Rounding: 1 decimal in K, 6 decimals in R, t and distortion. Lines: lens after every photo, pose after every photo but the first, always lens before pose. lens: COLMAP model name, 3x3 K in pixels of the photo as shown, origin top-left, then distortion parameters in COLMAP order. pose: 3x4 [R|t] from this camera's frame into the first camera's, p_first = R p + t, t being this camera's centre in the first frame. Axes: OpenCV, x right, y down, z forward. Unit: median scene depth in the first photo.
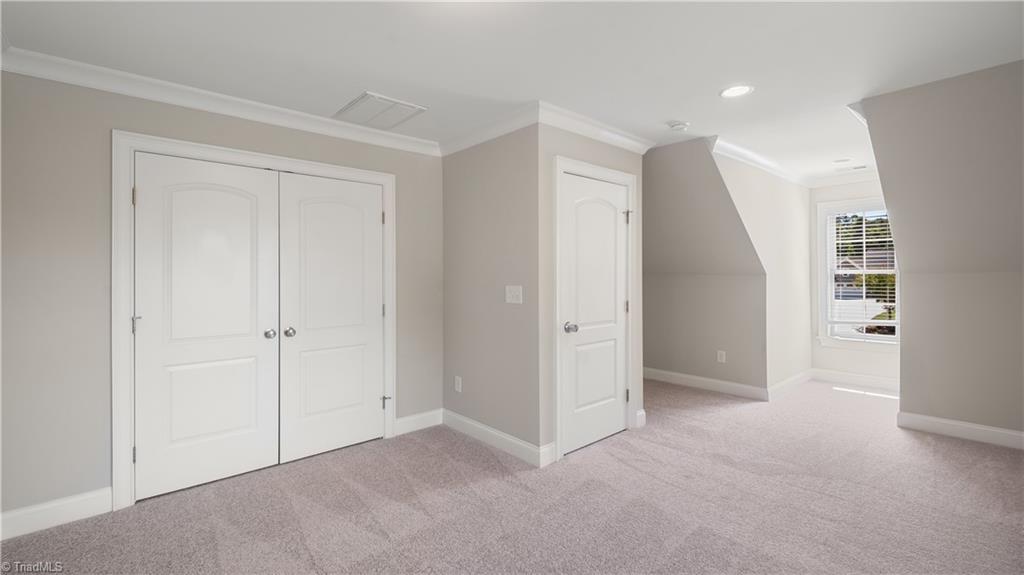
lens RADIAL K [[454.5, 0, 511.5], [0, 454.5, 277.9], [0, 0, 1]] dist [-0.002808, 0.000032]
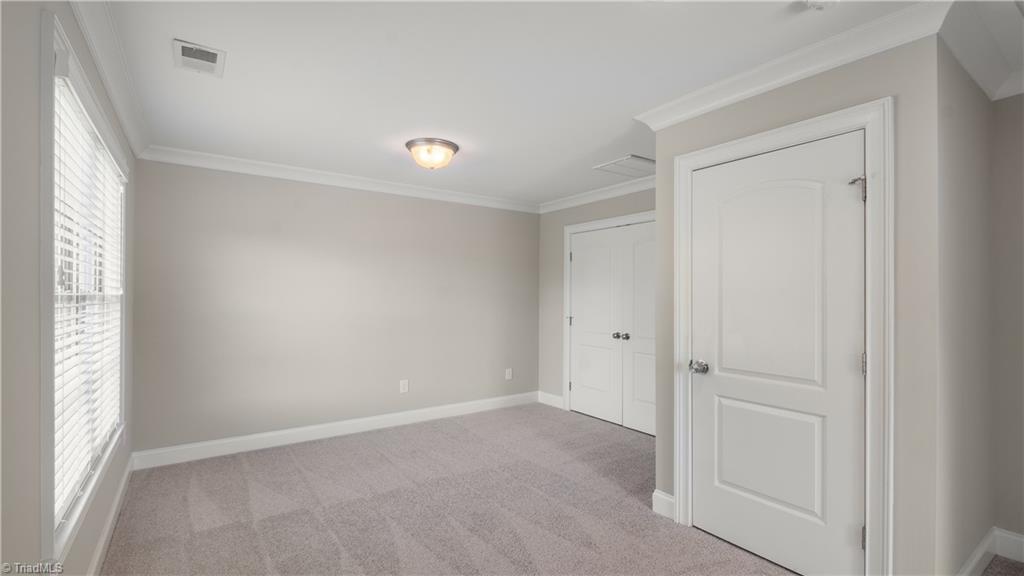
lens RADIAL K [[454.5, 0, 511.2], [0, 454.5, 291.9], [0, 0, 1]] dist [-0.002808, 0.000032]
pose [[-0.118796, -0.002094, -0.992917, 0.955658], [-0.011332, 0.999936, -0.000753, -0.015517], [0.992854, 0.011162, -0.118812, 0.785667]]
